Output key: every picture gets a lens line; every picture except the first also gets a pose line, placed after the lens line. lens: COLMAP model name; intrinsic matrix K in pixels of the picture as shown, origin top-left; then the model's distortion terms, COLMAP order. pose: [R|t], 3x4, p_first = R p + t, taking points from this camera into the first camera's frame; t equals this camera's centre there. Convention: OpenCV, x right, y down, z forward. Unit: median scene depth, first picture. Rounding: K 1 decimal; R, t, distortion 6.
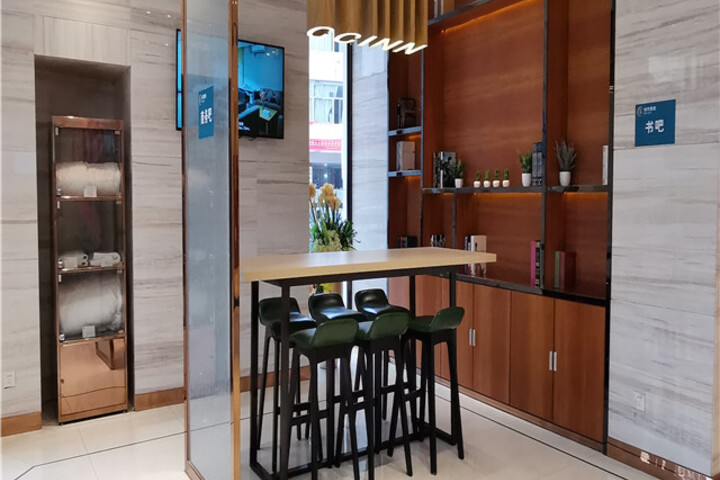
lens RADIAL K [[553.3, 0, 364.9], [0, 553.3, 225.8], [0, 0, 1]] dist [0.011460, -0.009092]
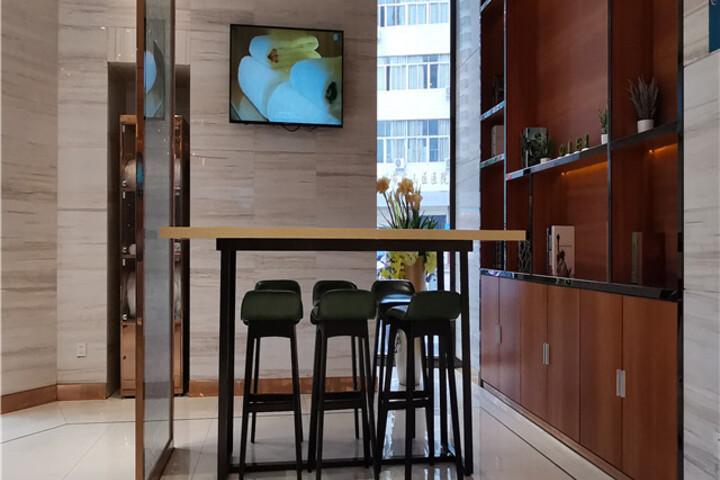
lens RADIAL K [[553.3, 0, 361.7], [0, 553.3, 250.8], [0, 0, 1]] dist [0.011460, -0.009092]
pose [[0.907431, -0.001145, -0.420200, 0.326055], [-0.015956, 0.999181, -0.037180, 0.102273], [0.419899, 0.040443, 0.906669, 0.200949]]
